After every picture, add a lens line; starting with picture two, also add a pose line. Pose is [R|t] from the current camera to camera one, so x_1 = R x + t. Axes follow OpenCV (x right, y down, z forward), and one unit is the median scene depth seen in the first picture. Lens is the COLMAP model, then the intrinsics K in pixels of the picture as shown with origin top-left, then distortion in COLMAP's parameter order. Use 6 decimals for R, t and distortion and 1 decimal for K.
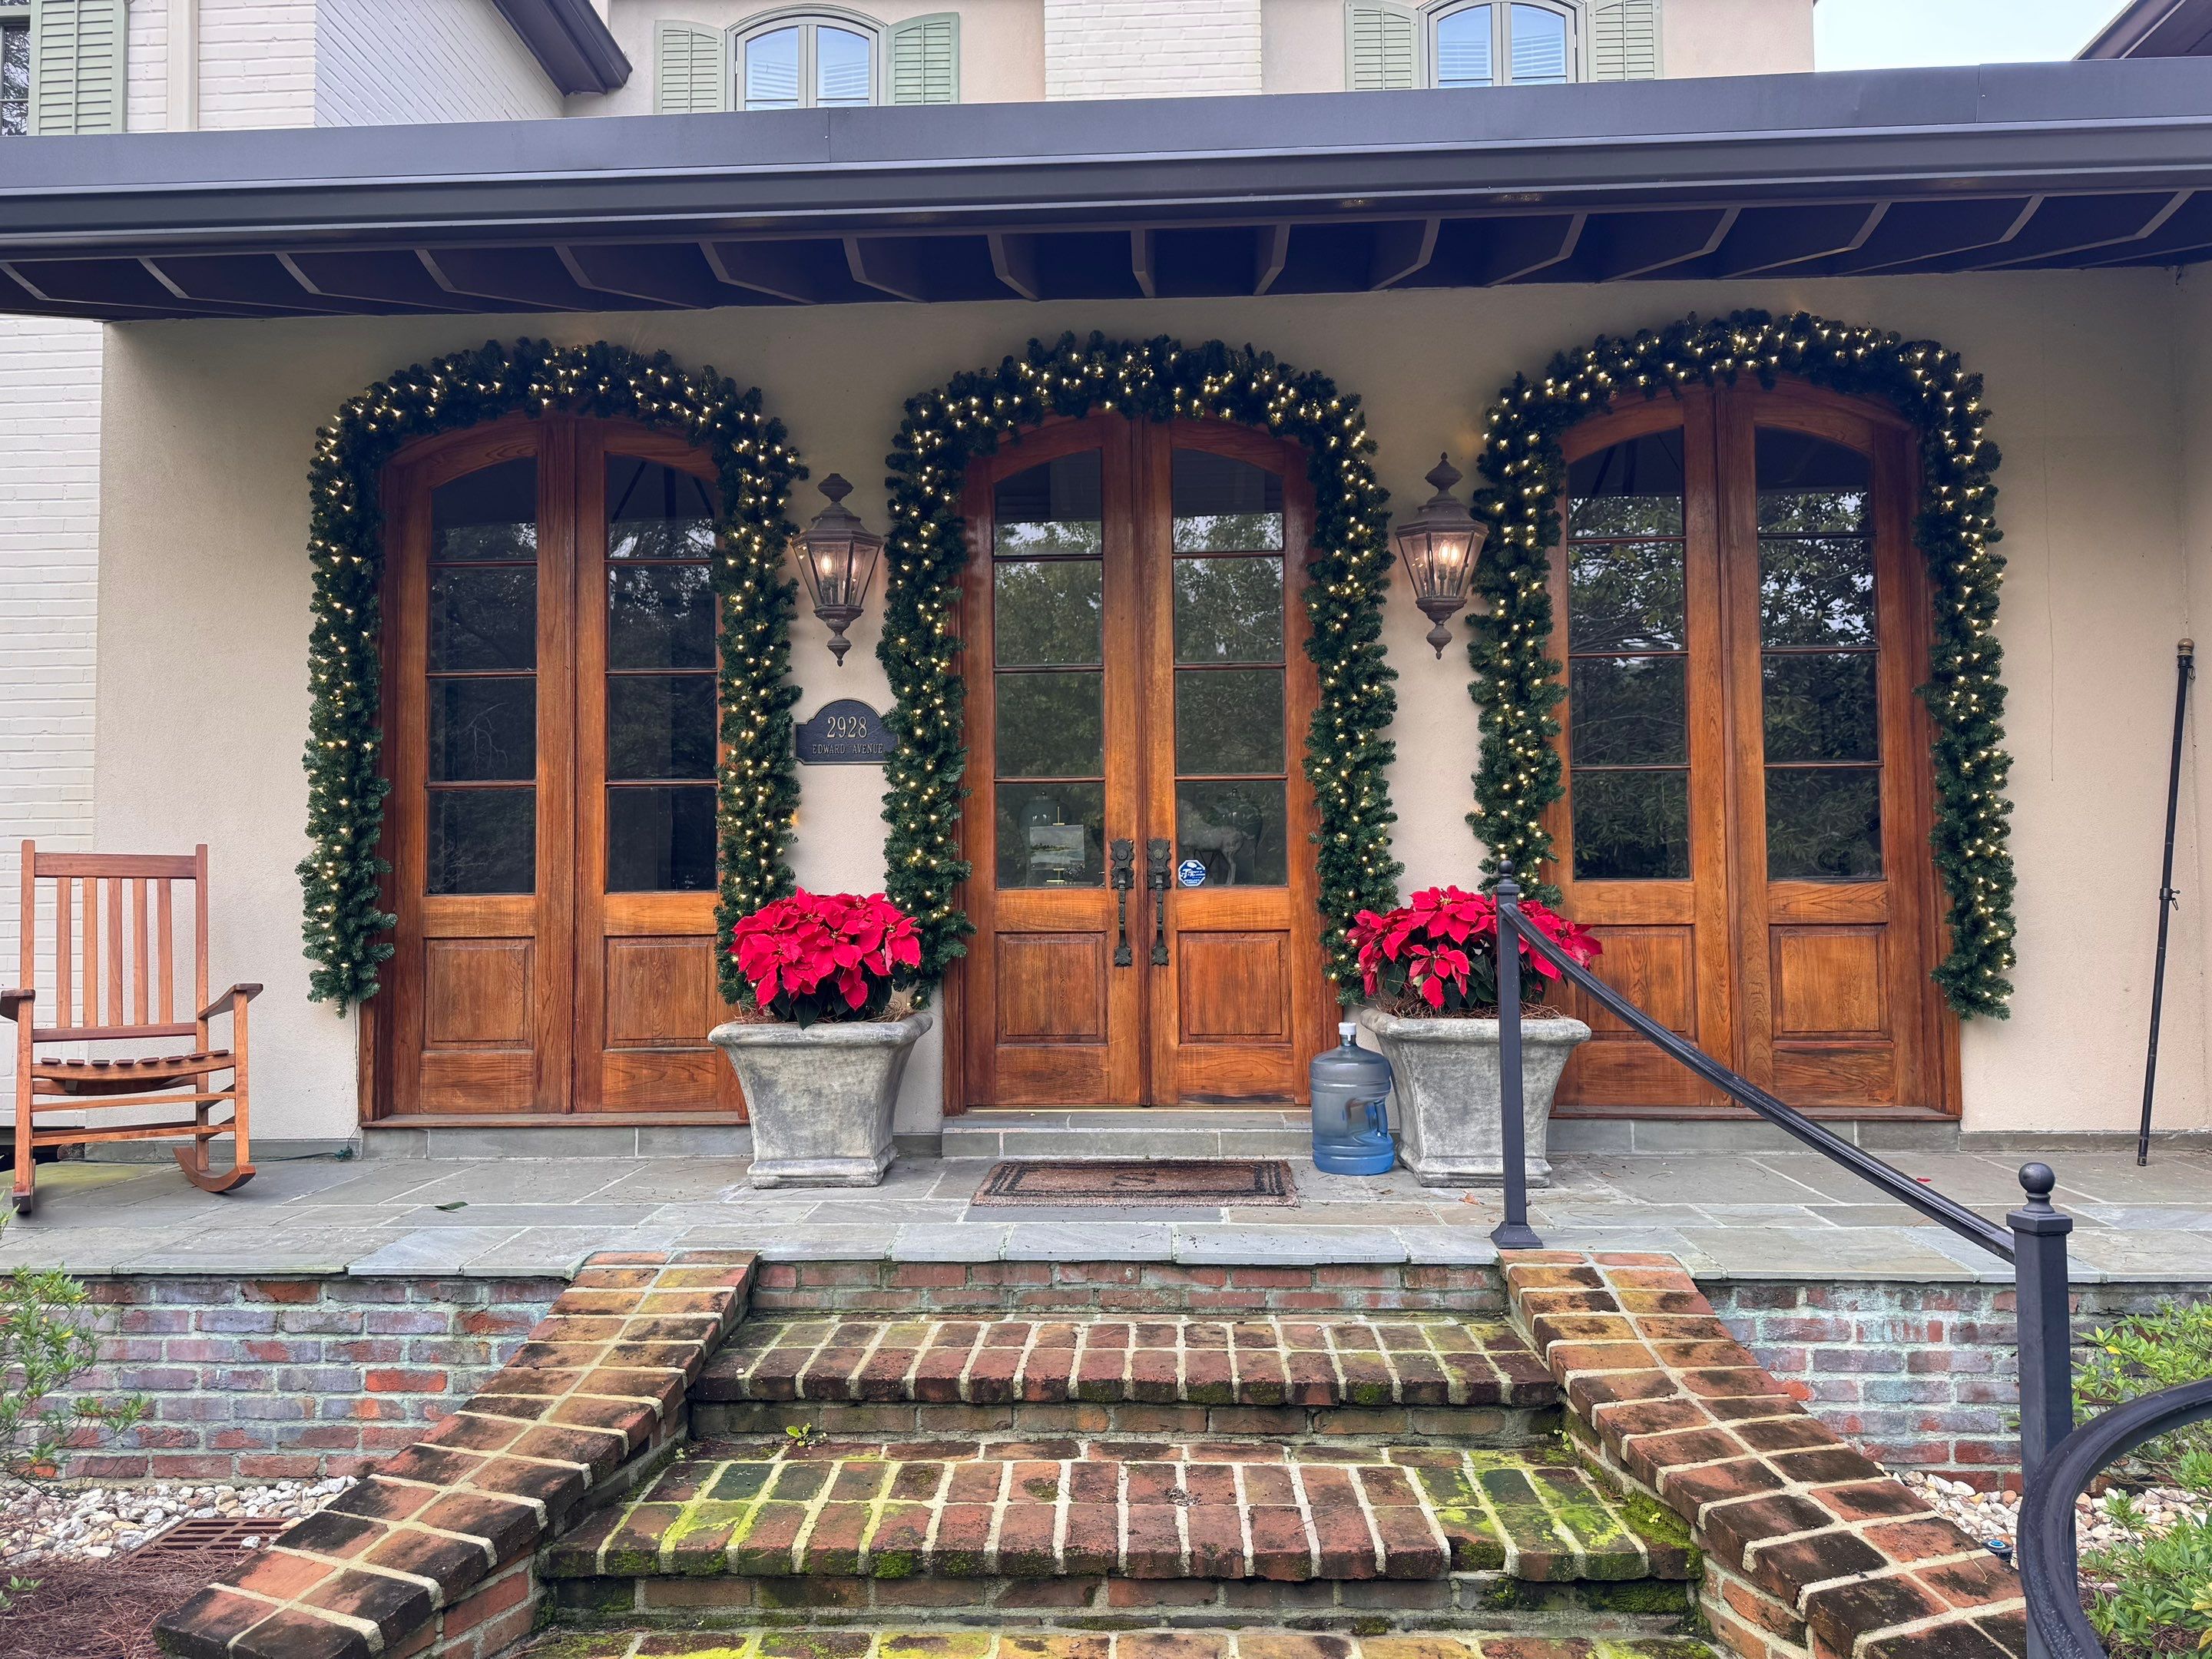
lens RADIAL K [[1609.7, 0, 1106.0], [0, 1609.7, 829.5], [0, 0, 1]] dist [0.133026, -0.236489]
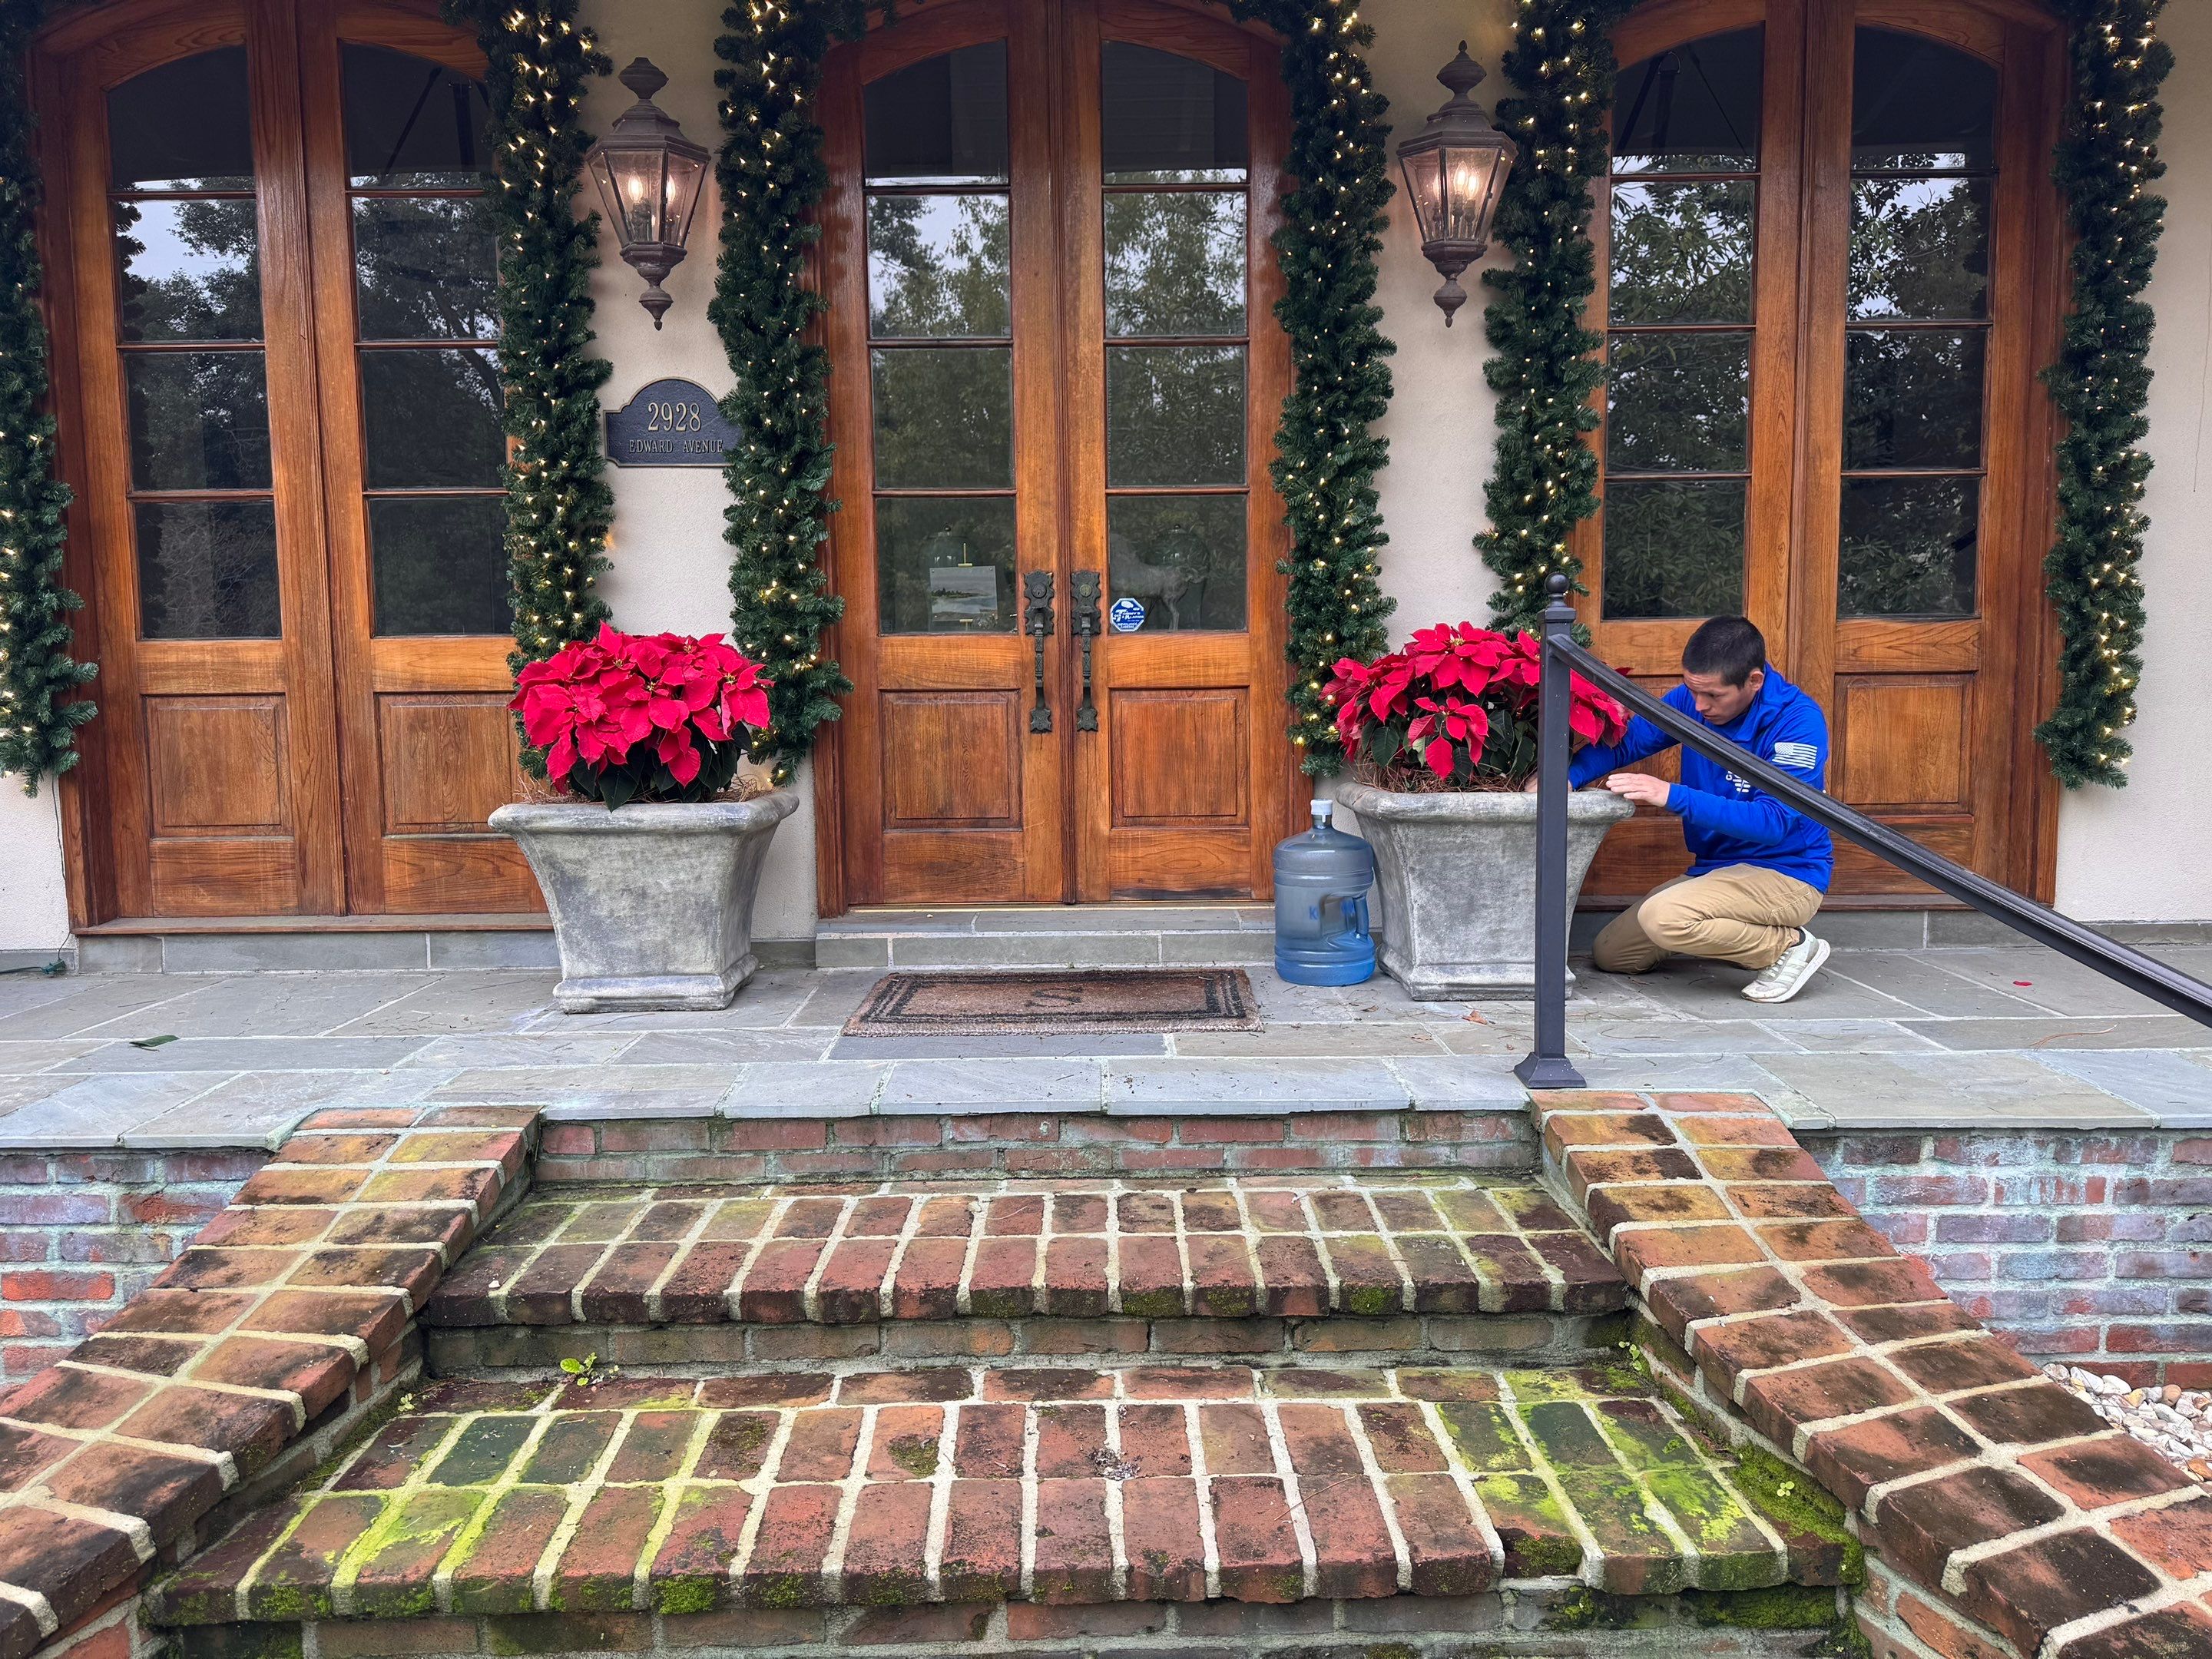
lens RADIAL K [[1609.7, 0, 1106.0], [0, 1609.7, 829.5], [0, 0, 1]] dist [0.133026, -0.236489]
pose [[0.999090, -0.006357, 0.042175, 0.010669], [0.000635, 0.990939, 0.134315, 0.030745], [-0.042646, -0.134166, 0.990041, 0.242764]]
